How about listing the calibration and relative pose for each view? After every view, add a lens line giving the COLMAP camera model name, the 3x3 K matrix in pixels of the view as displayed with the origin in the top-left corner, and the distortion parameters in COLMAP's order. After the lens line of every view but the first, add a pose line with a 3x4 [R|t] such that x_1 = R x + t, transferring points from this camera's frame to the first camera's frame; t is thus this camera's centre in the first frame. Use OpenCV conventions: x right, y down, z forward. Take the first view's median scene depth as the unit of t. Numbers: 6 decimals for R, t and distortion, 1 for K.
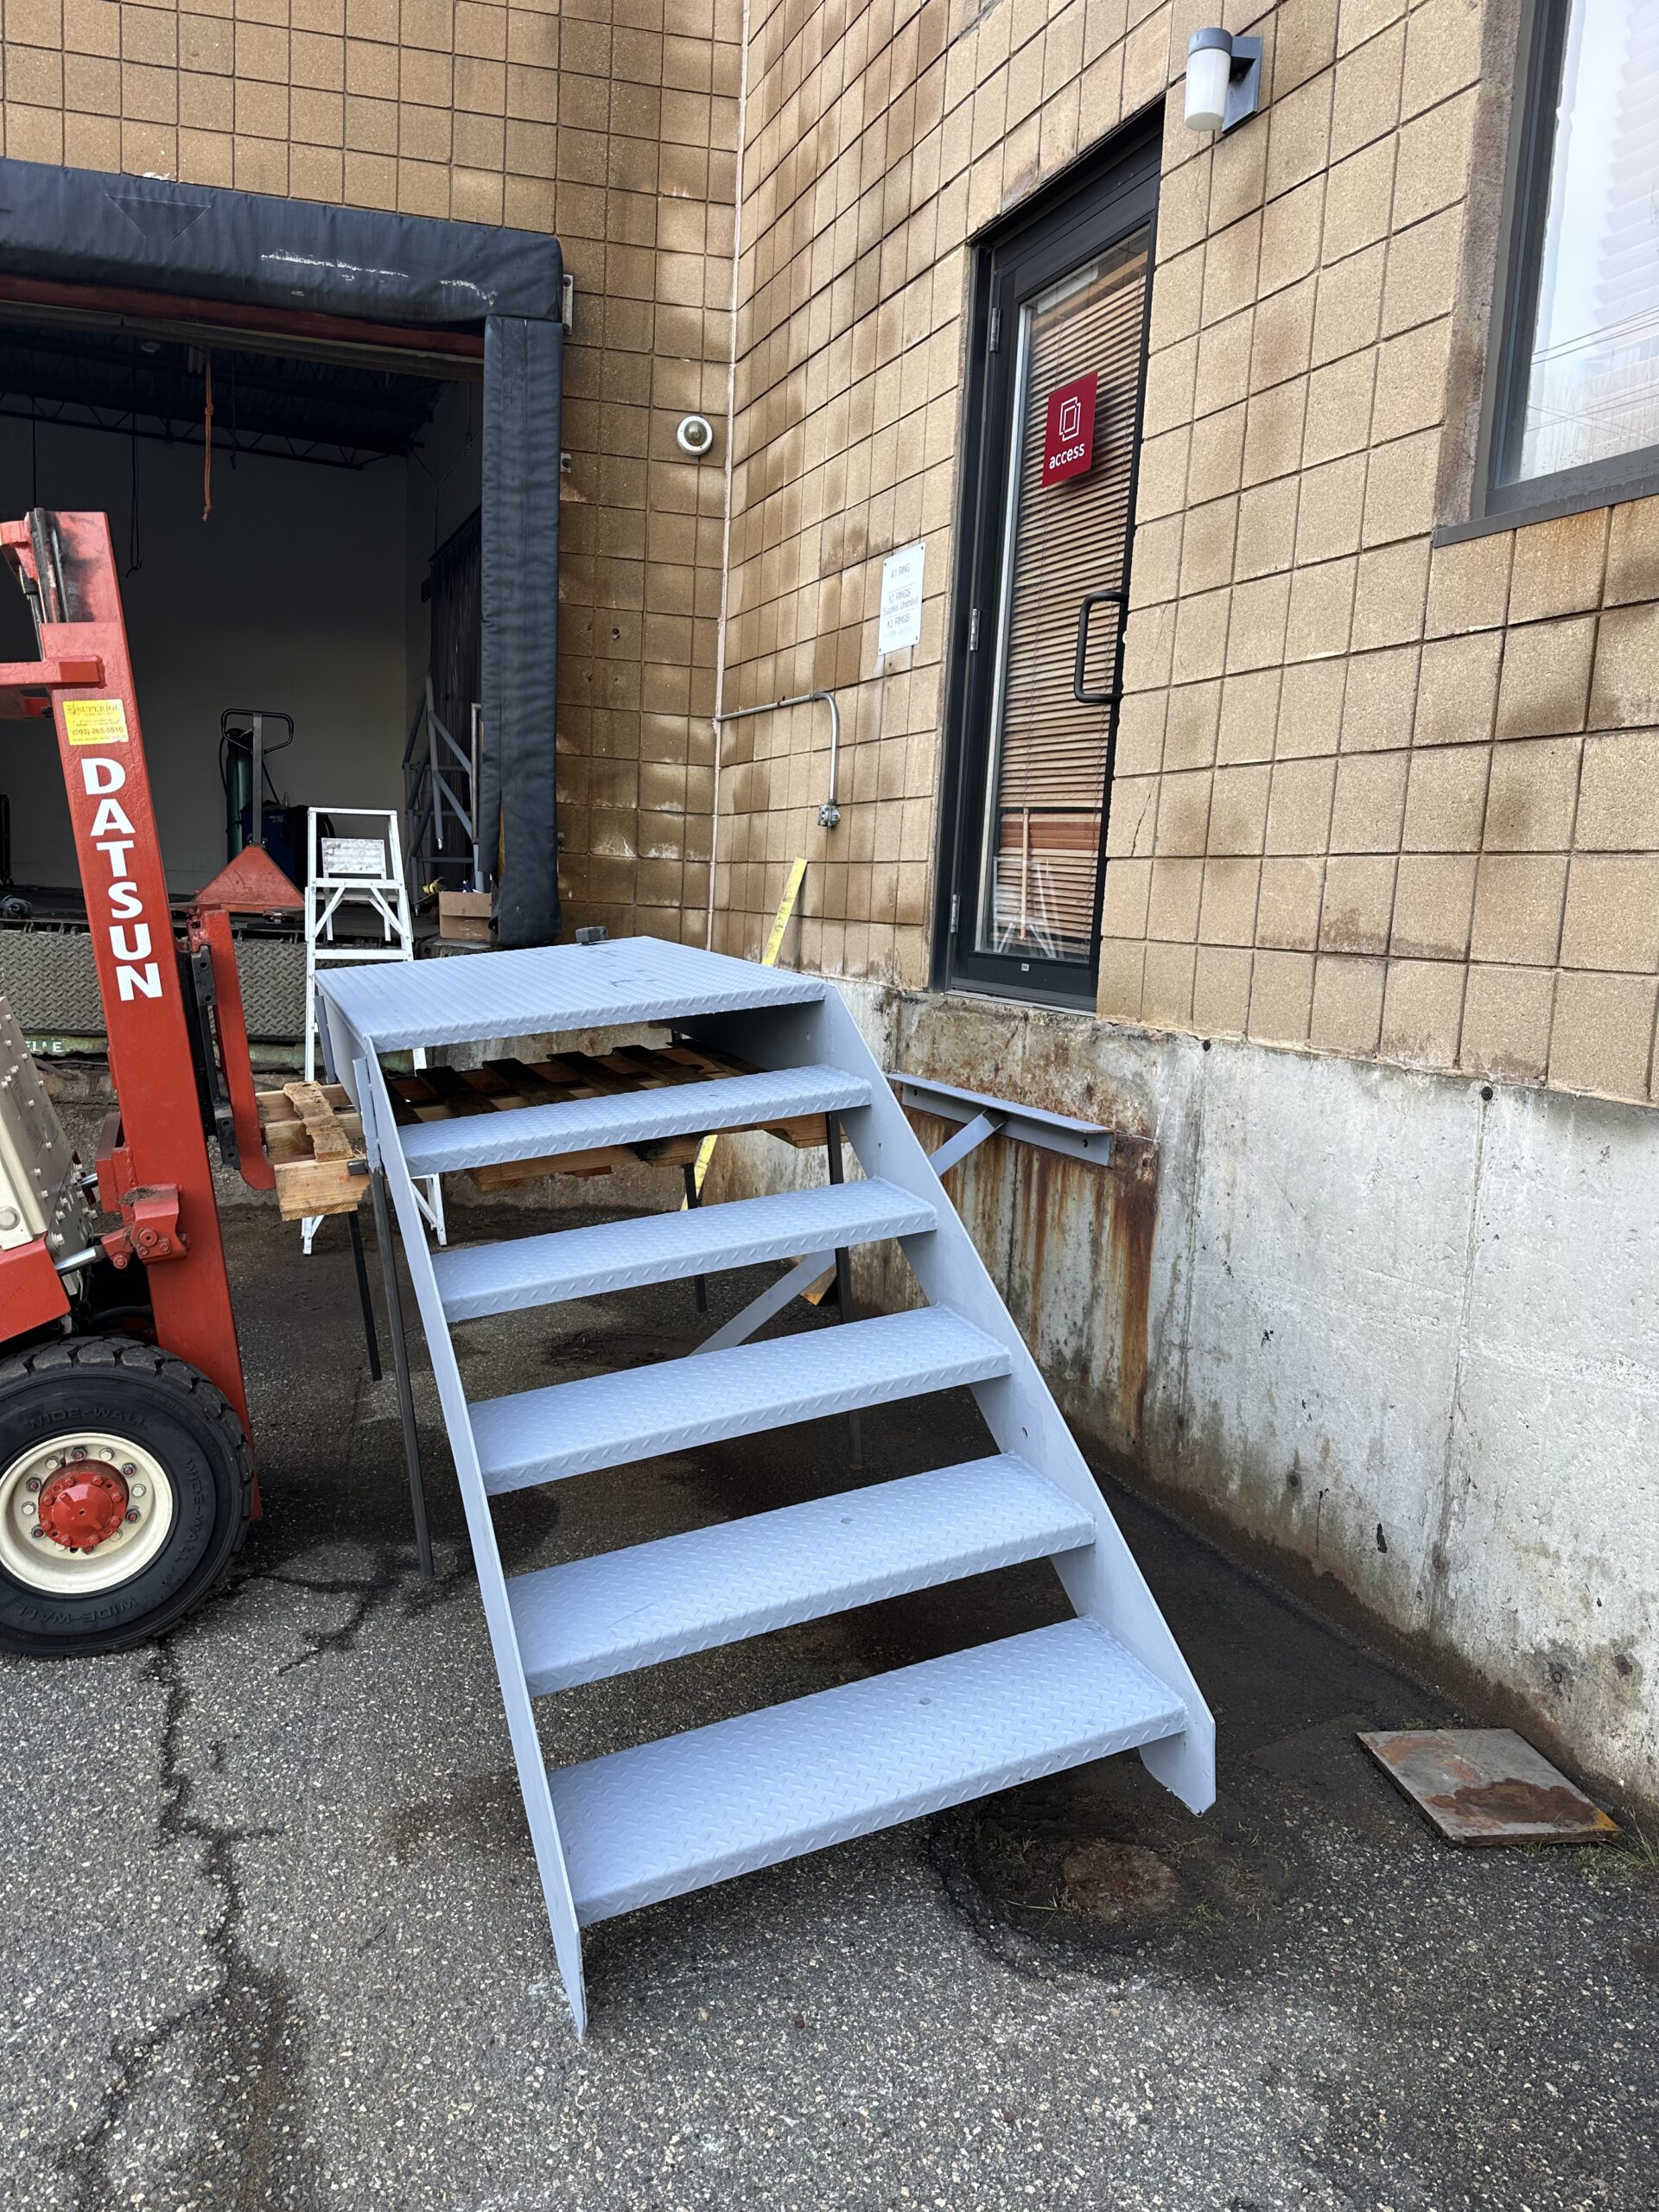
lens RADIAL K [[1553.7, 0, 829.5], [0, 1553.7, 1106.0], [0, 0, 1]] dist [0.020271, -0.024451]
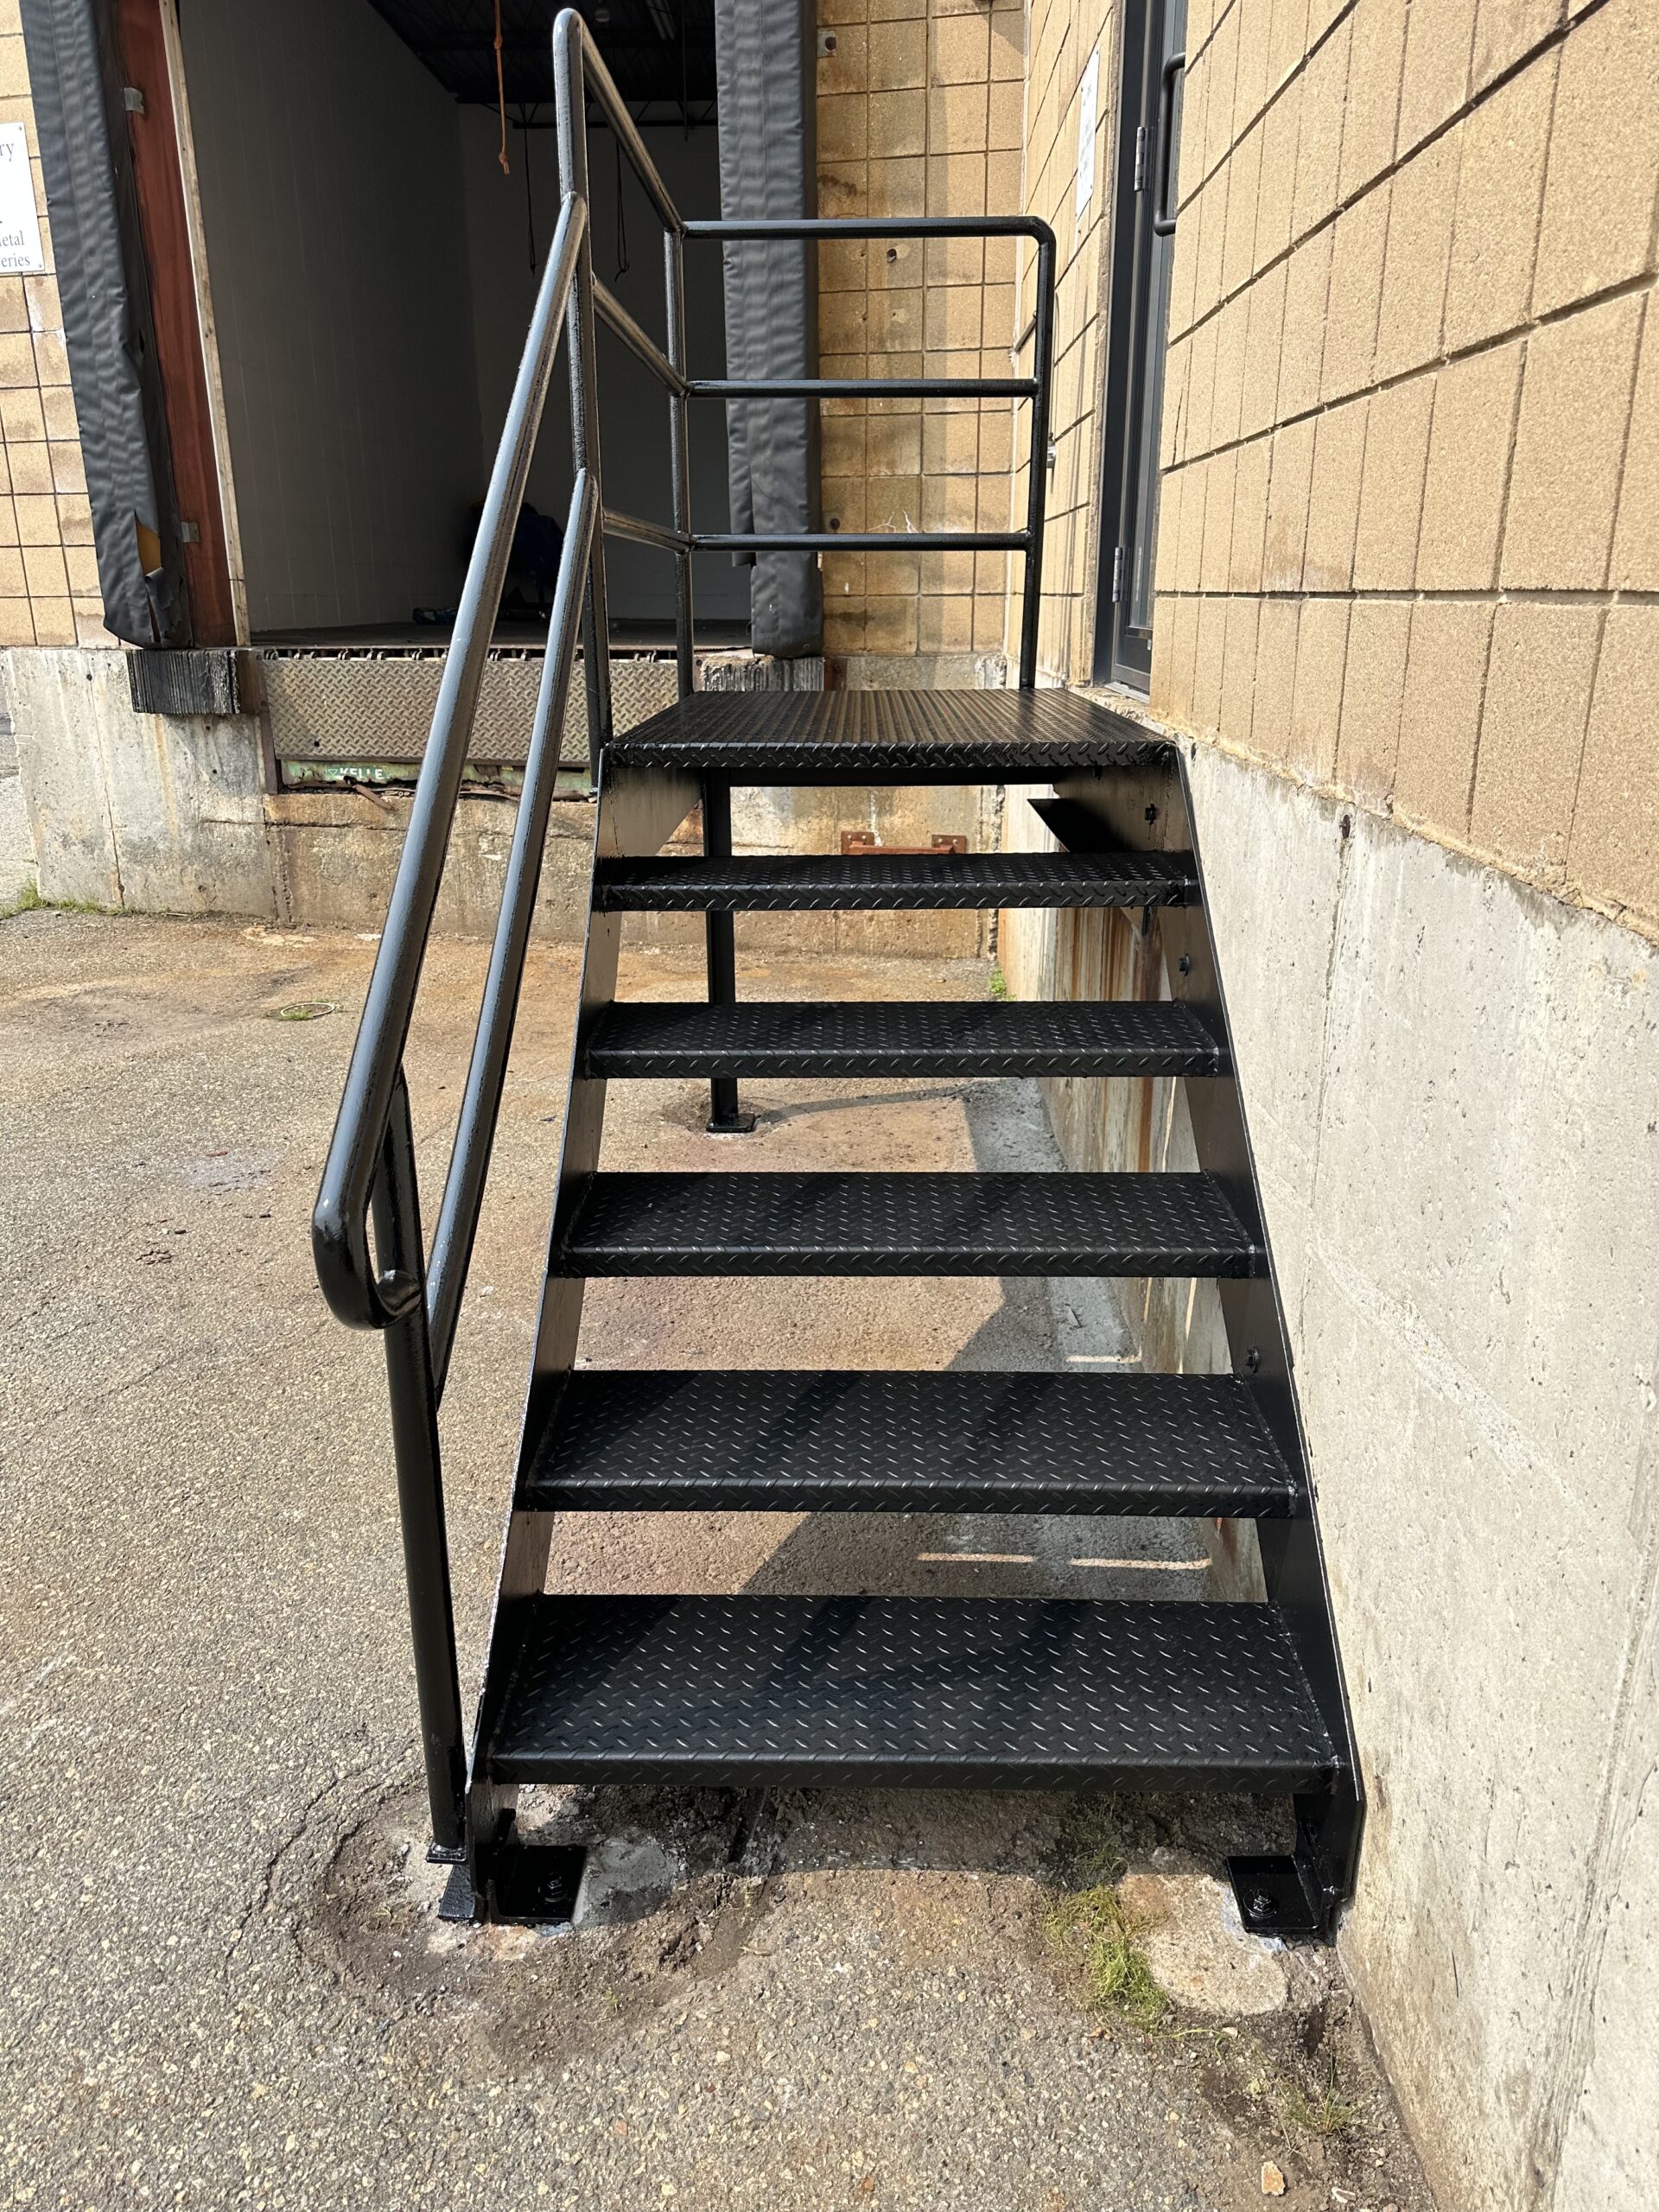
lens RADIAL K [[1576.3, 0, 829.5], [0, 1576.3, 1106.0], [0, 0, 1]] dist [0.023868, -0.030186]
pose [[0.904786, 0.076753, -0.418893, 0.423121], [-0.003766, 0.985029, 0.172350, -0.005404], [0.425850, -0.154363, 0.891529, 0.310025]]
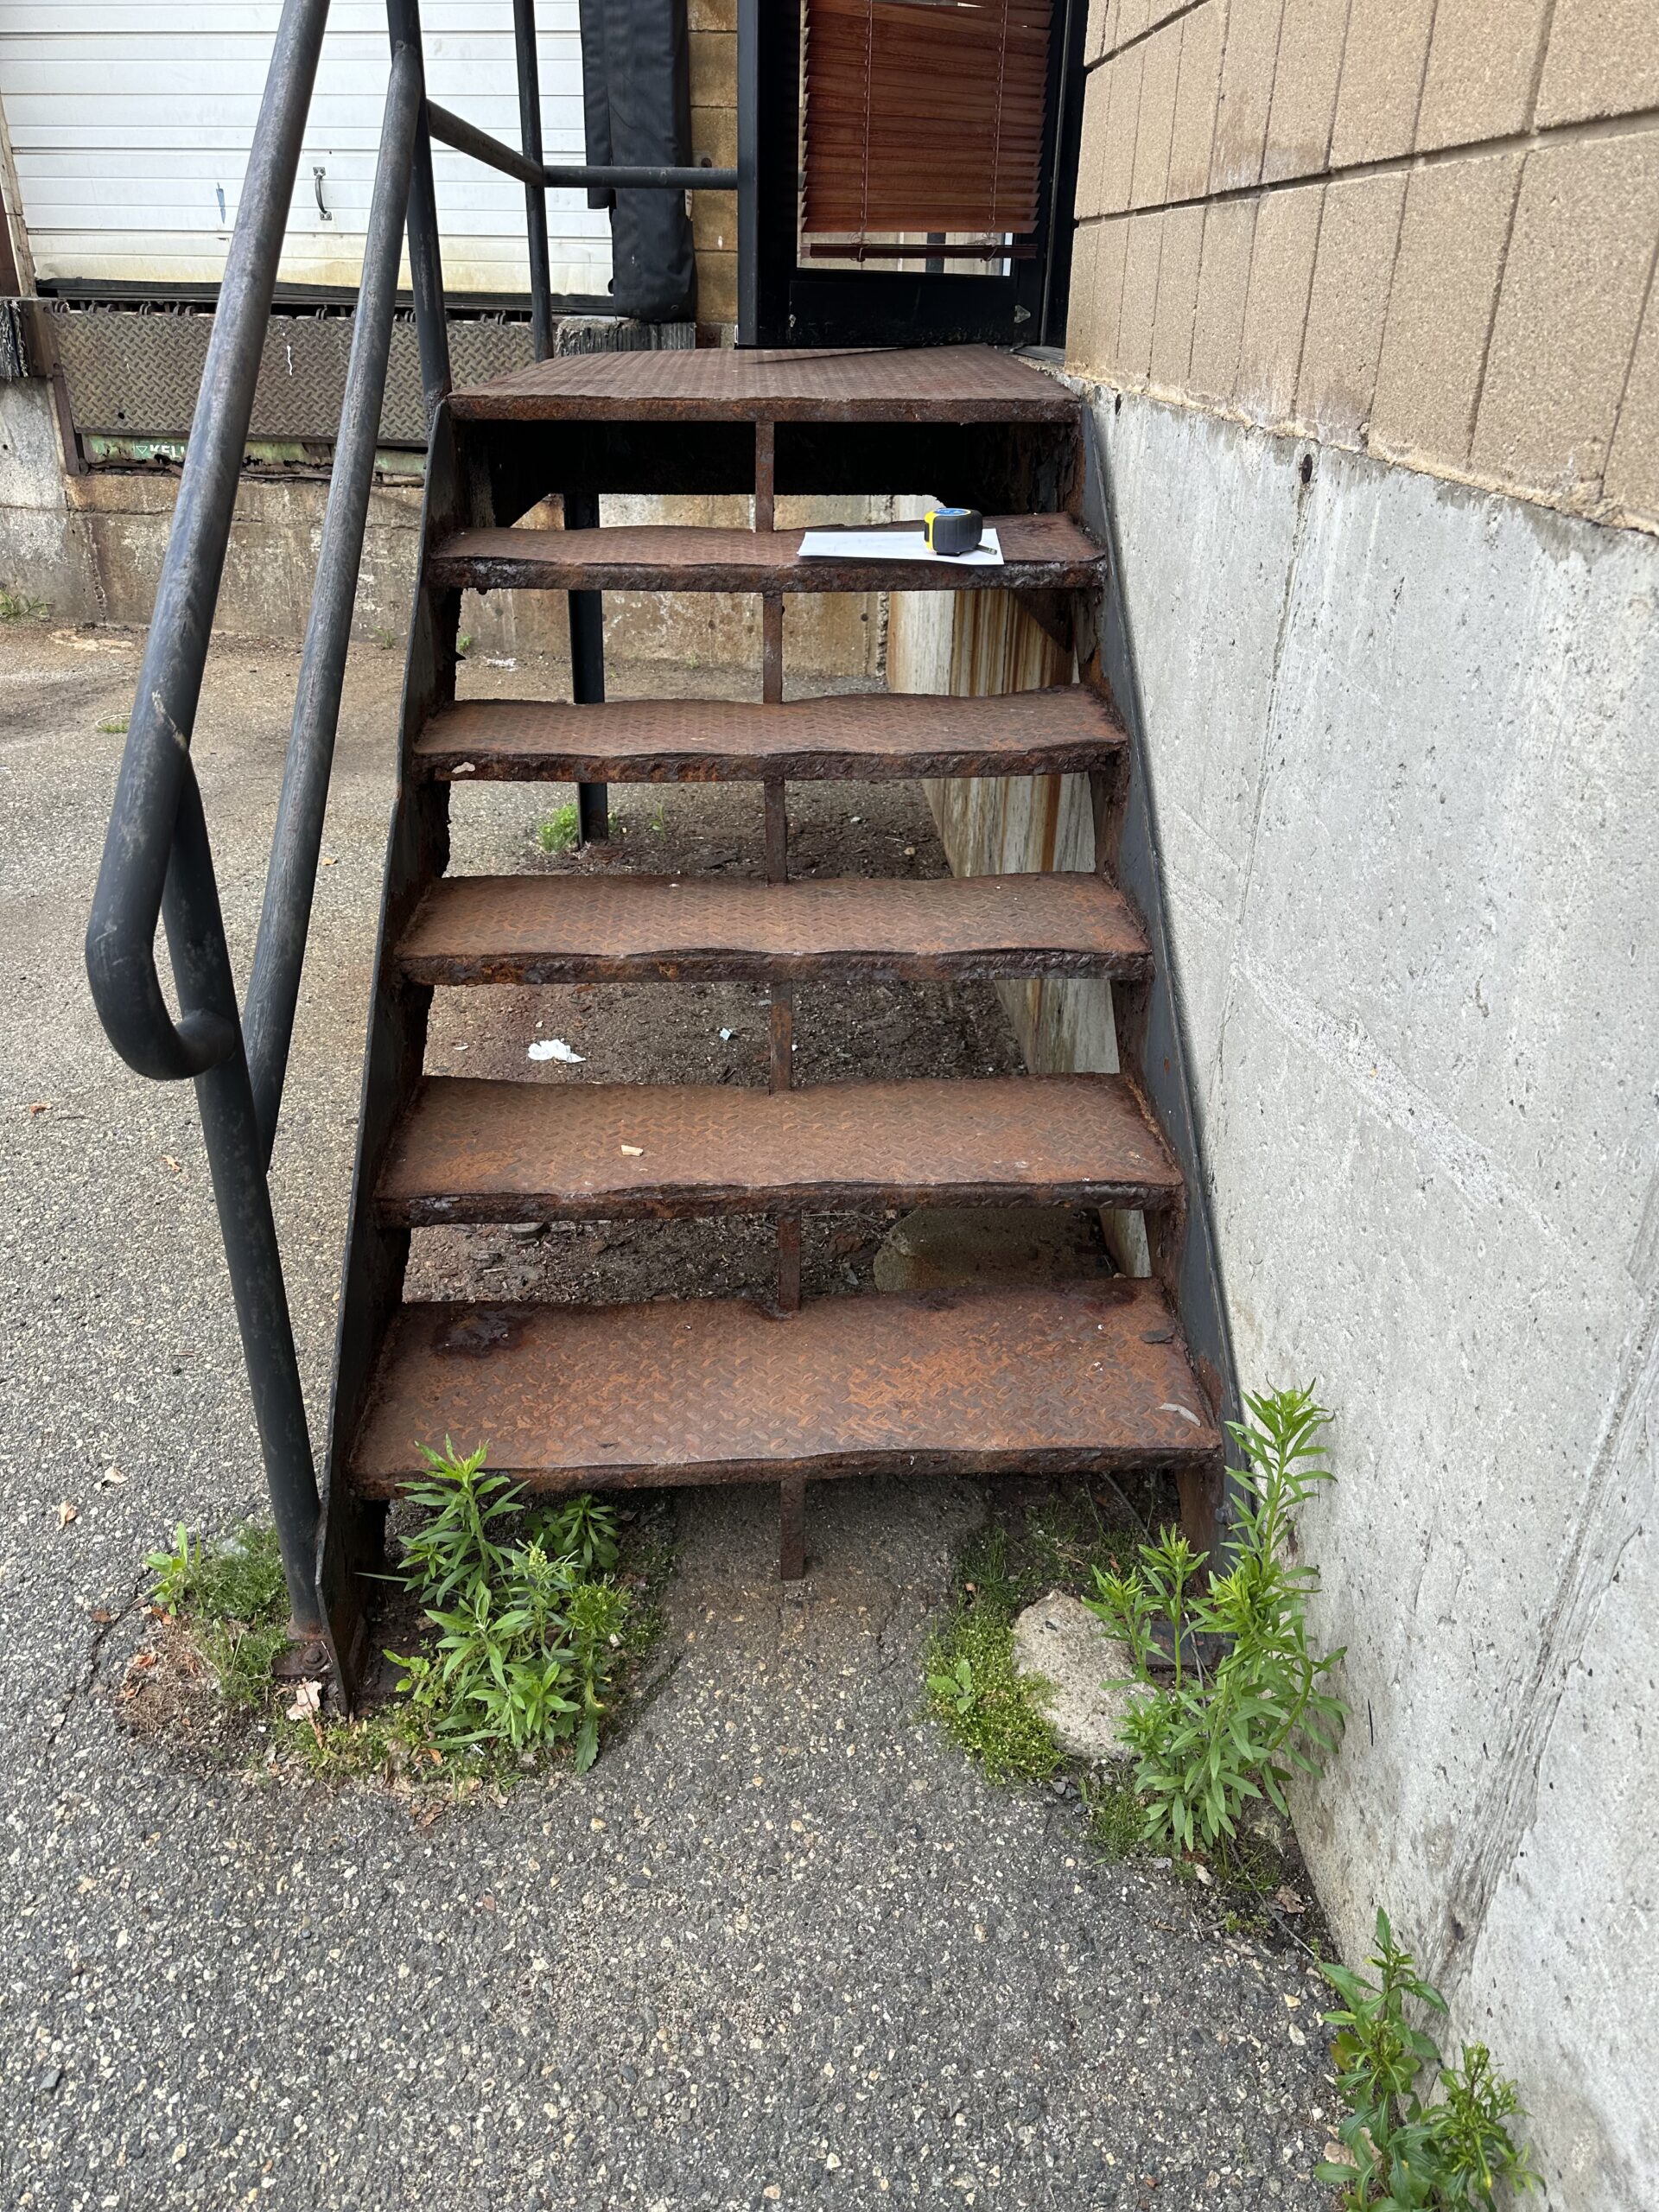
lens RADIAL K [[1576.3, 0, 829.5], [0, 1576.3, 1106.0], [0, 0, 1]] dist [0.023868, -0.030186]
pose [[0.933545, 0.135137, -0.332013, 0.399500], [-0.019993, 0.944404, 0.328179, 0.017921], [0.357903, -0.299731, 0.884345, 0.363856]]
